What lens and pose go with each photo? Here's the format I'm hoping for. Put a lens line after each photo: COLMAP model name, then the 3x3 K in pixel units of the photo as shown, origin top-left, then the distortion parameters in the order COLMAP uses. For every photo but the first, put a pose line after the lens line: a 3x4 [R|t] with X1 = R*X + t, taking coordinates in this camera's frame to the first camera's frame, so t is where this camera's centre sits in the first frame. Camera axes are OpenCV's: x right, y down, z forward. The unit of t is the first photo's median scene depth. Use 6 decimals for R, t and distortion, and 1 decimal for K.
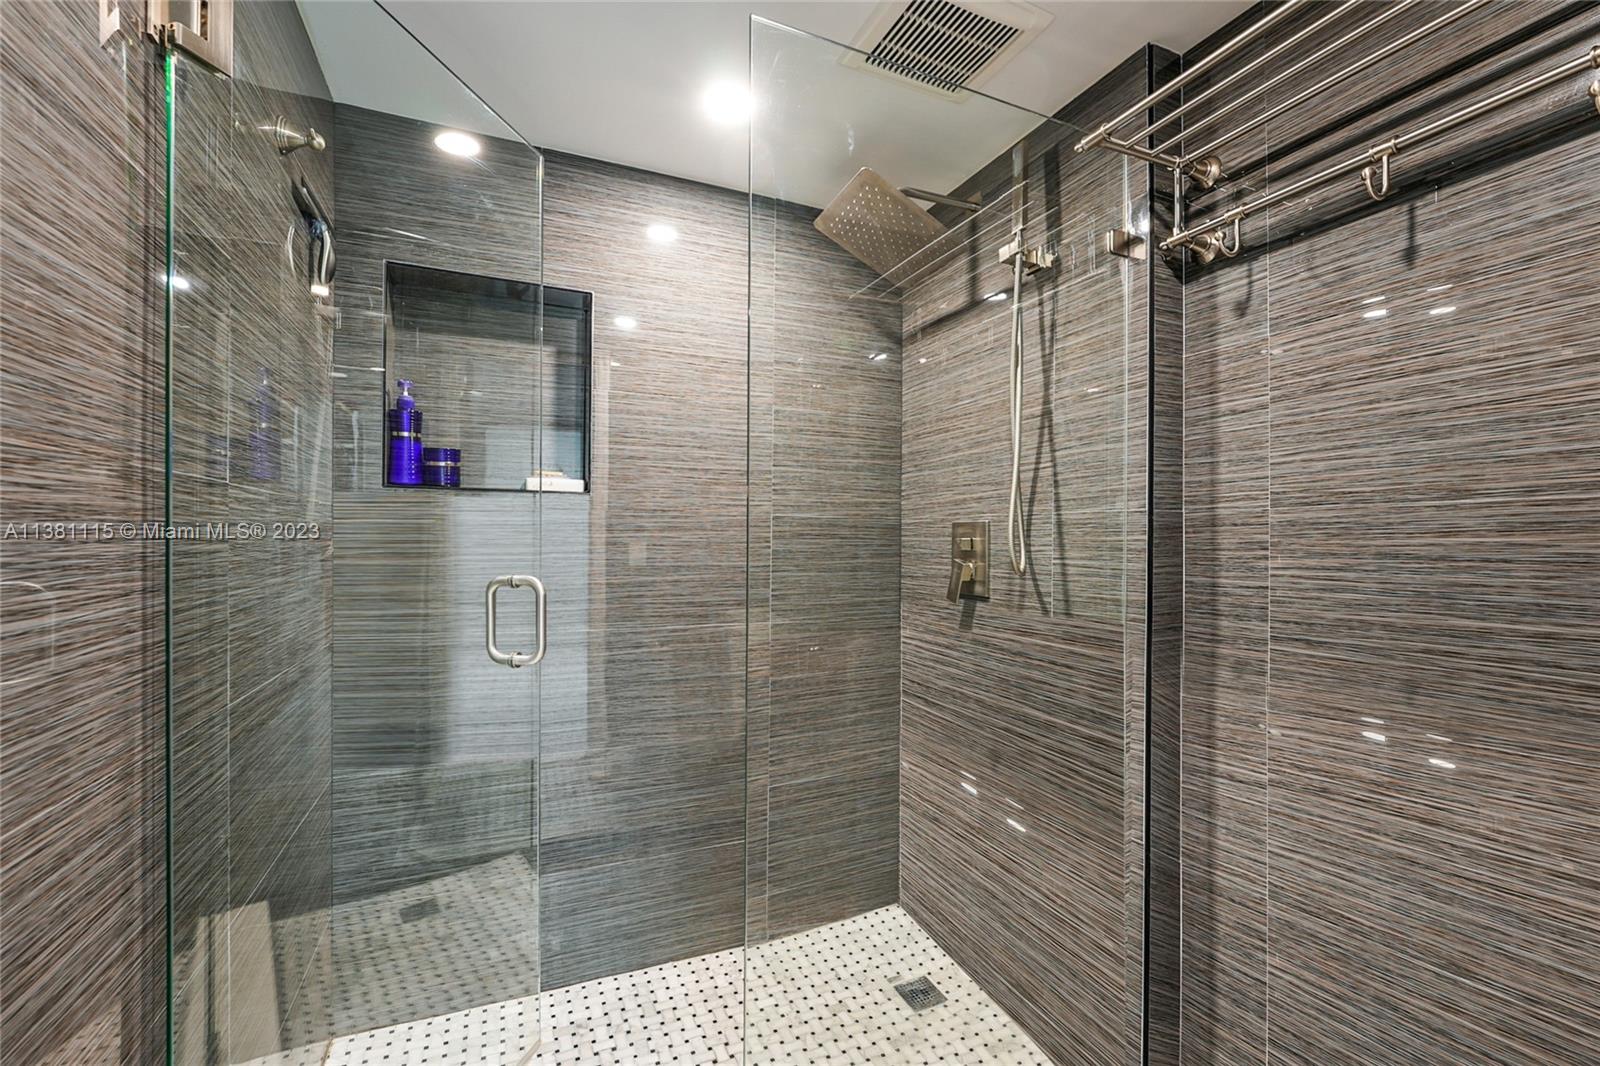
lens RADIAL K [[657.0, 0, 799.4], [0, 657.0, 536.7], [0, 0, 1]] dist [-0.027577, 0.000787]
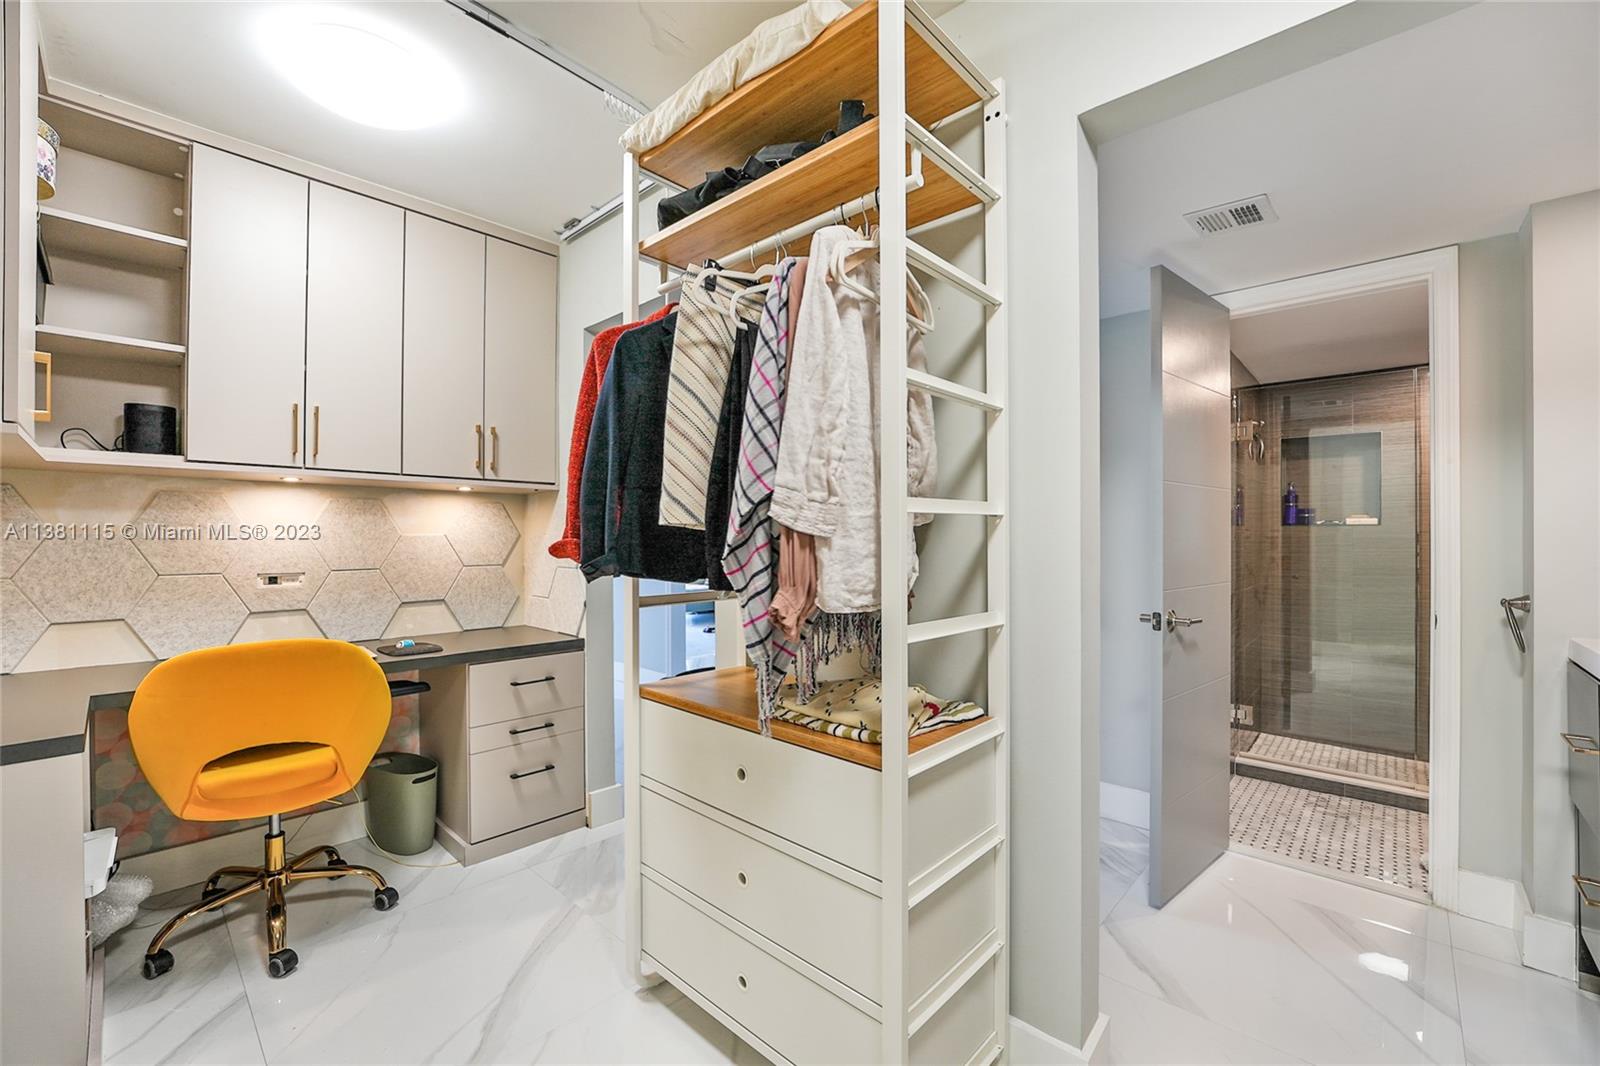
lens RADIAL K [[657.0, 0, 800.0], [0, 657.0, 534.3], [0, 0, 1]] dist [-0.027577, 0.000787]
pose [[0.388994, -0.003403, -0.921234, 0.977536], [-0.001041, 0.999991, -0.004134, -0.025991], [0.921240, 0.002568, 0.388987, -1.755311]]
